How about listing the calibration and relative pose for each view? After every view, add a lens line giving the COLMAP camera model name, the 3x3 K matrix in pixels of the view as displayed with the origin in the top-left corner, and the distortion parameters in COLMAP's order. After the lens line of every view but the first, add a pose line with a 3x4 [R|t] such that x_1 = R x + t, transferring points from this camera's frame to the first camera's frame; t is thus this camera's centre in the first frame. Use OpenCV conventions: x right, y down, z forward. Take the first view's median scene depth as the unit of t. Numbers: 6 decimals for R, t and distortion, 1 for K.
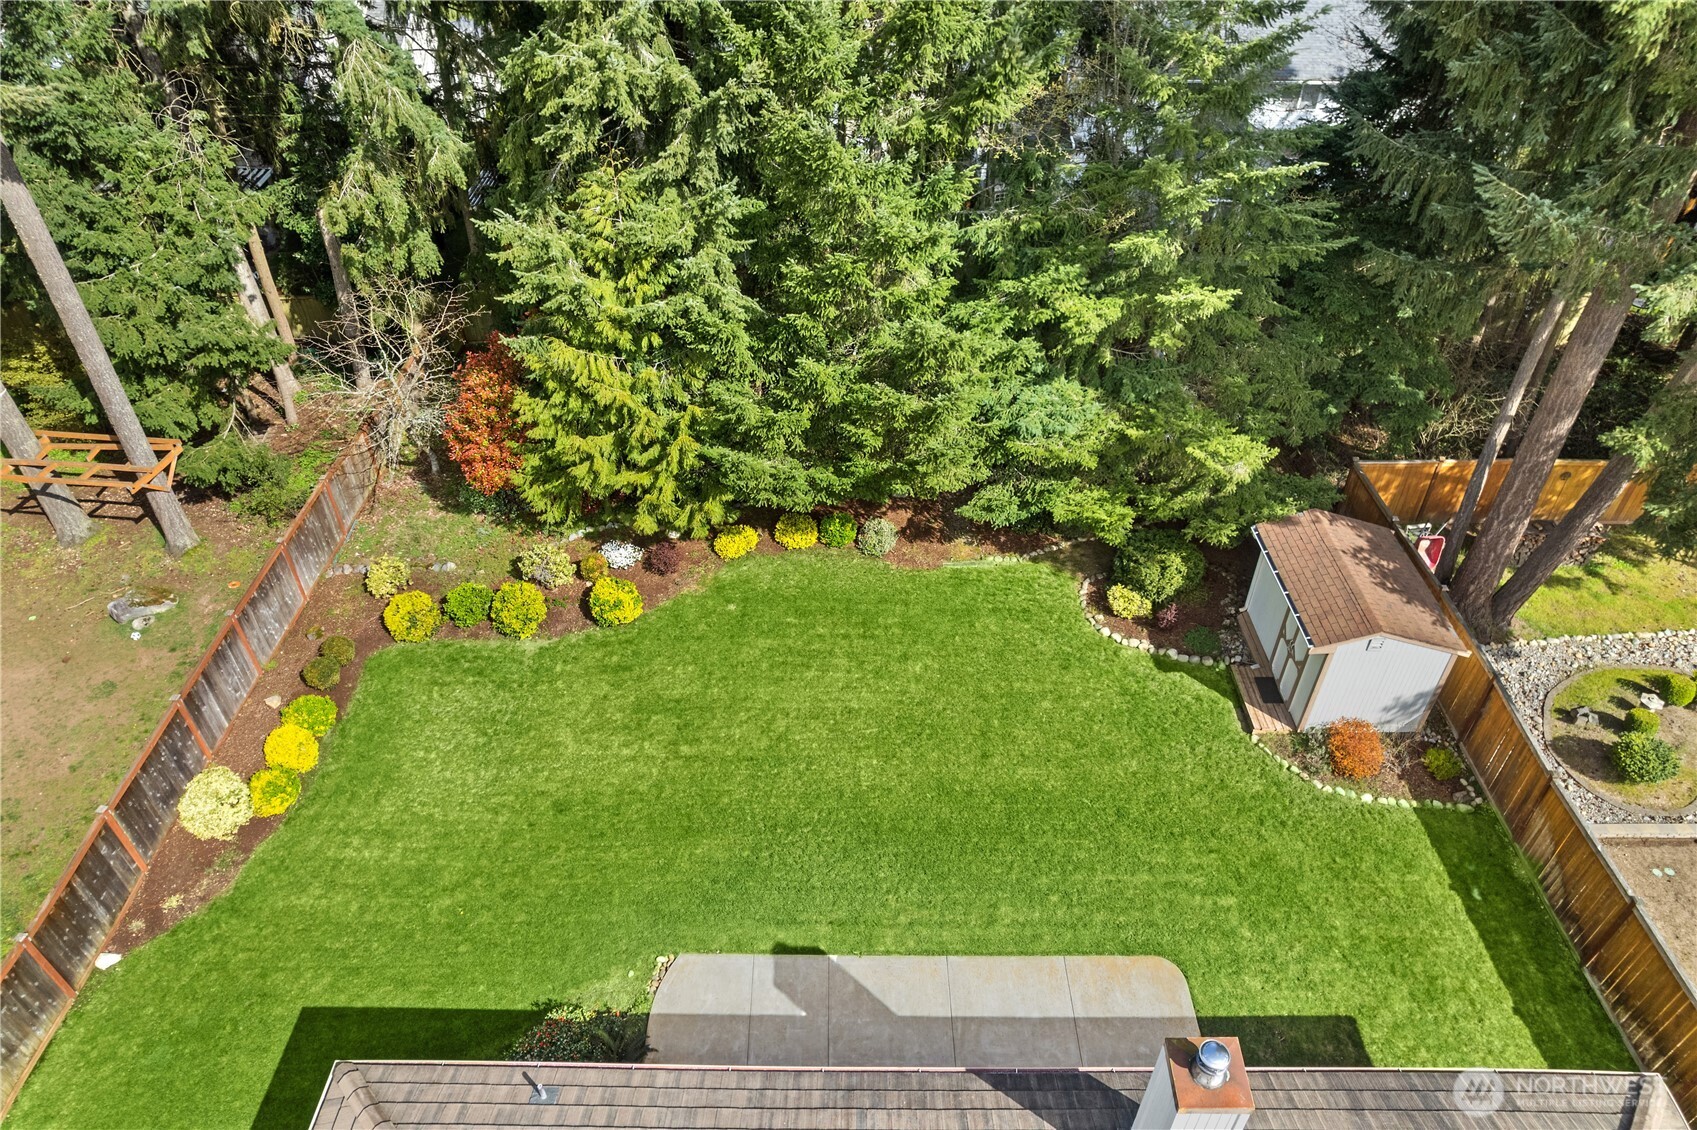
lens RADIAL K [[1049.8, 0, 848.5], [0, 1049.8, 565.0], [0, 0, 1]] dist [-0.049569, 0.041638]
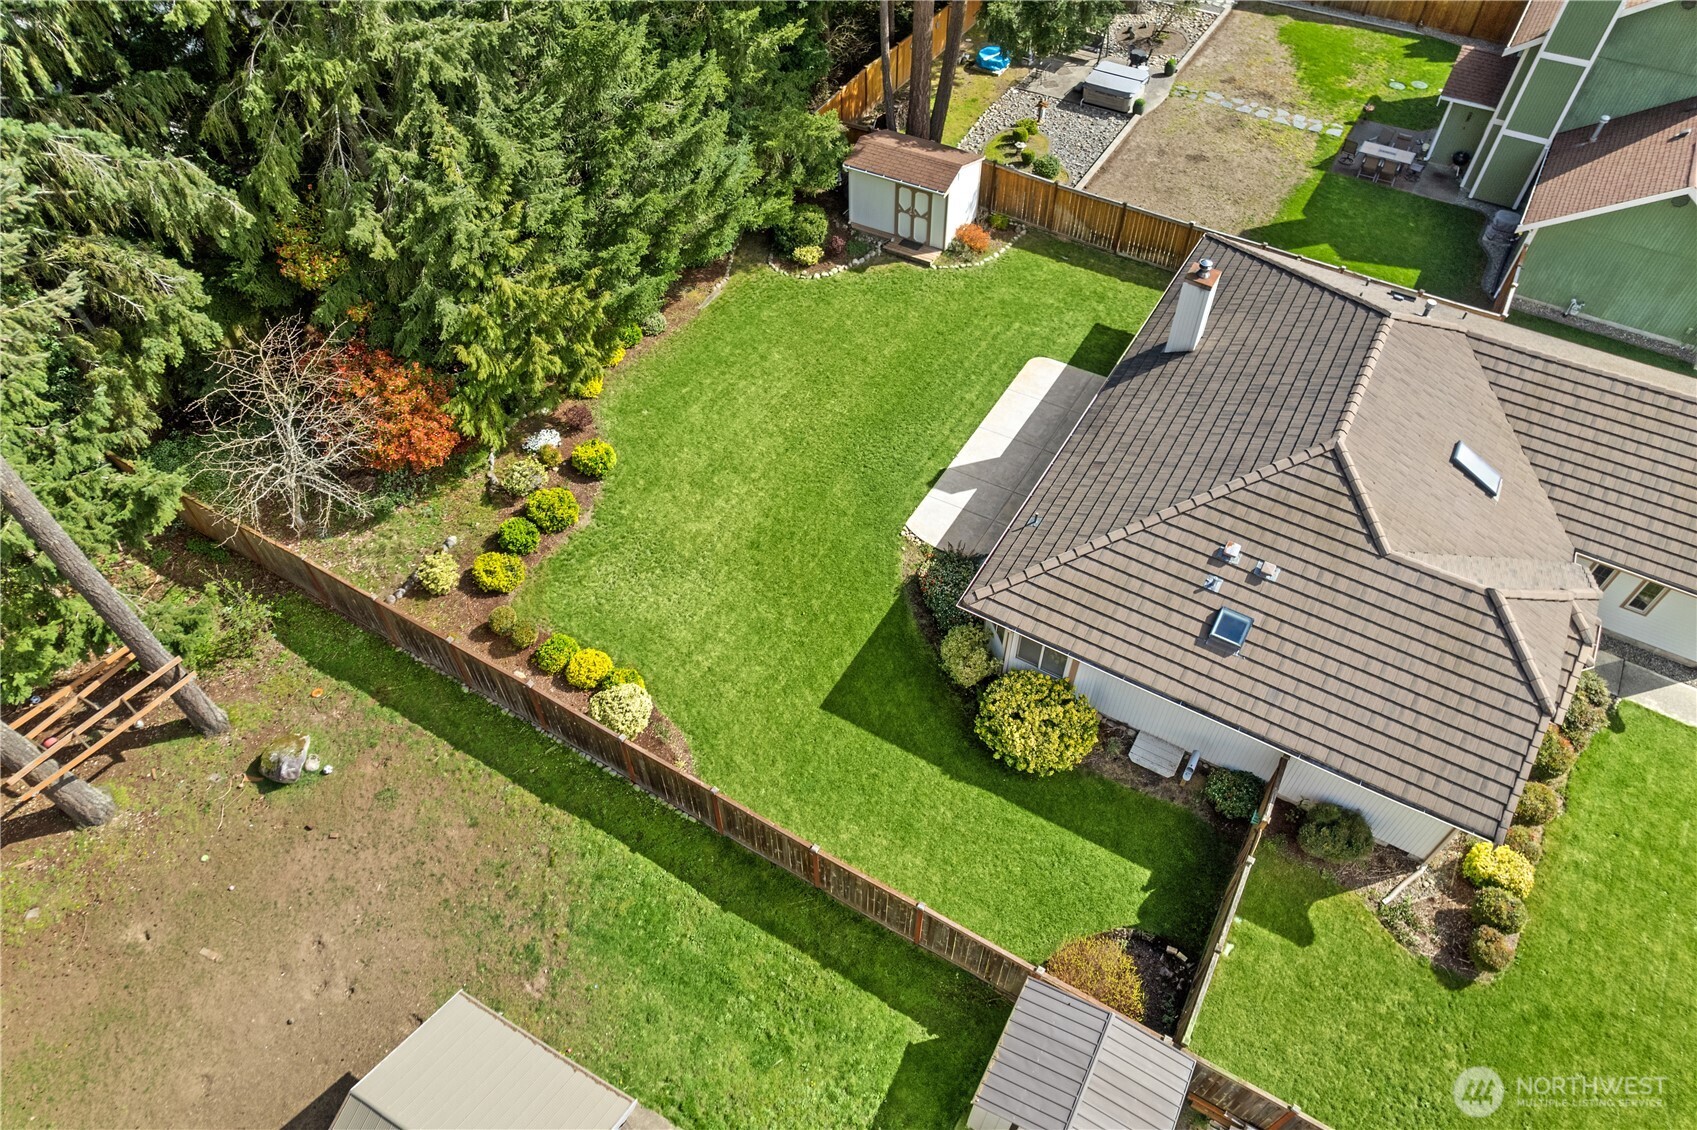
lens RADIAL K [[1049.8, 0, 848.5], [0, 1049.8, 565.0], [0, 0, 1]] dist [-0.049569, 0.041638]
pose [[0.501304, -0.656918, 0.563164, -0.931016], [0.552585, 0.743898, 0.375853, -0.182808], [-0.665841, 0.122779, 0.735921, -0.081398]]
